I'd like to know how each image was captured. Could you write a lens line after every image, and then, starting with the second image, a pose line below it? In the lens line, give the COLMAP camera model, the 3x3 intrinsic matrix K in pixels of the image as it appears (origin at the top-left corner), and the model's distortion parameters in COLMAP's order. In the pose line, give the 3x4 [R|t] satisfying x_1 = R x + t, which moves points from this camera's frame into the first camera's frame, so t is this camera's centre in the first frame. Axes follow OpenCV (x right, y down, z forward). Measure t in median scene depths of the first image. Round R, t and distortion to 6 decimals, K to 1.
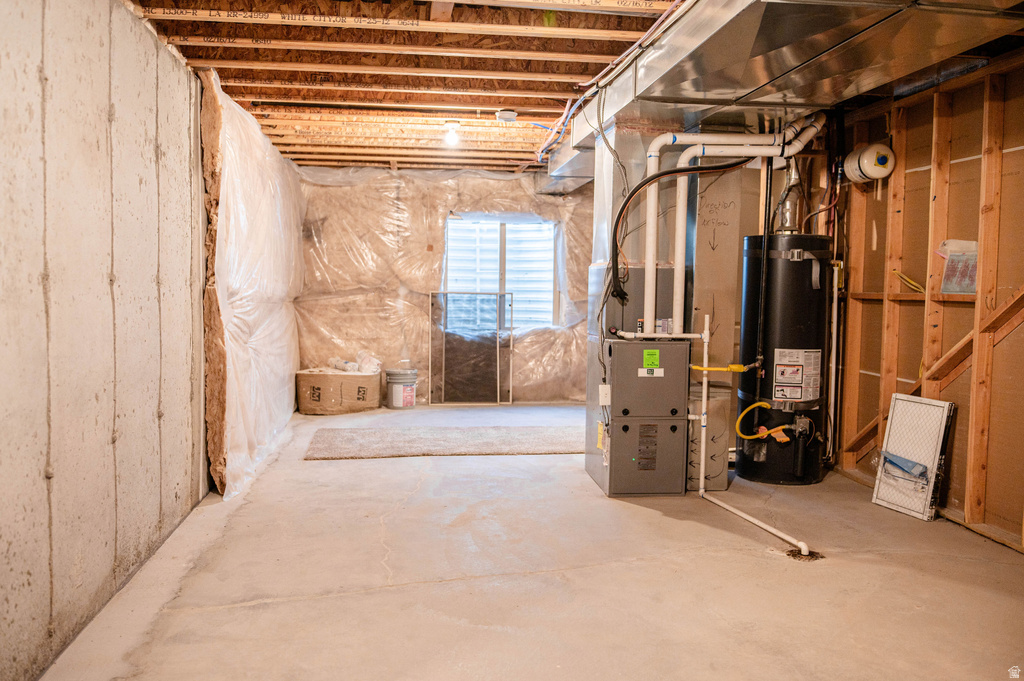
lens RADIAL K [[828.8, 0, 509.5], [0, 828.8, 335.1], [0, 0, 1]] dist [-0.009428, -0.009415]
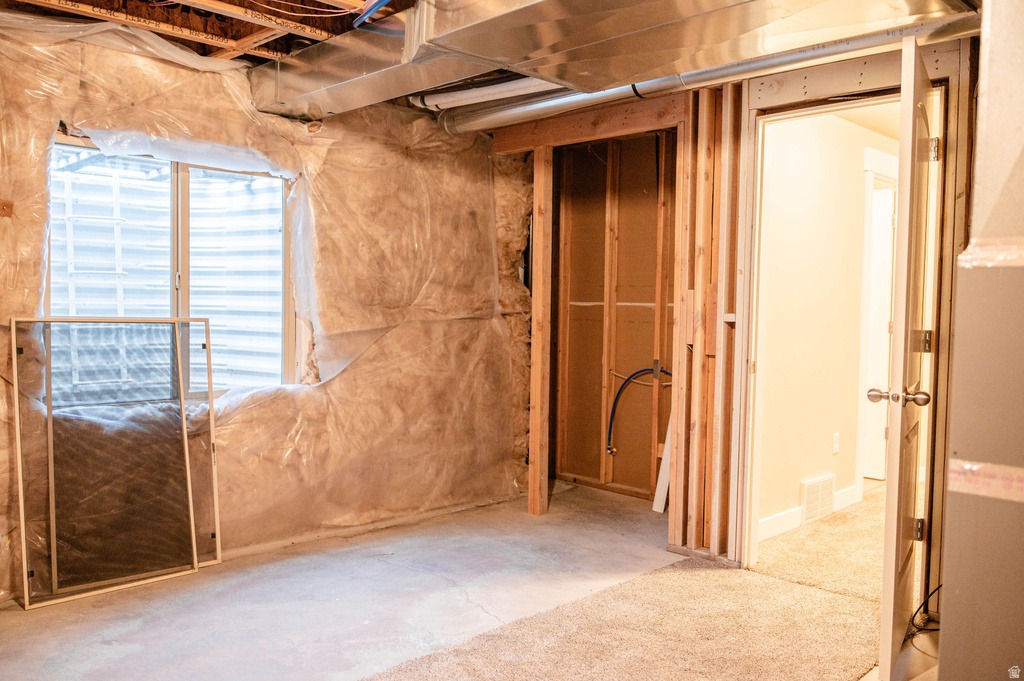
lens RADIAL K [[828.8, 0, 509.5], [0, 828.8, 335.1], [0, 0, 1]] dist [-0.009428, -0.009415]
pose [[0.789573, -0.022222, 0.613254, -0.146975], [0.030538, 0.999529, -0.003099, -0.035393], [-0.612897, 0.021174, 0.789879, 0.535381]]
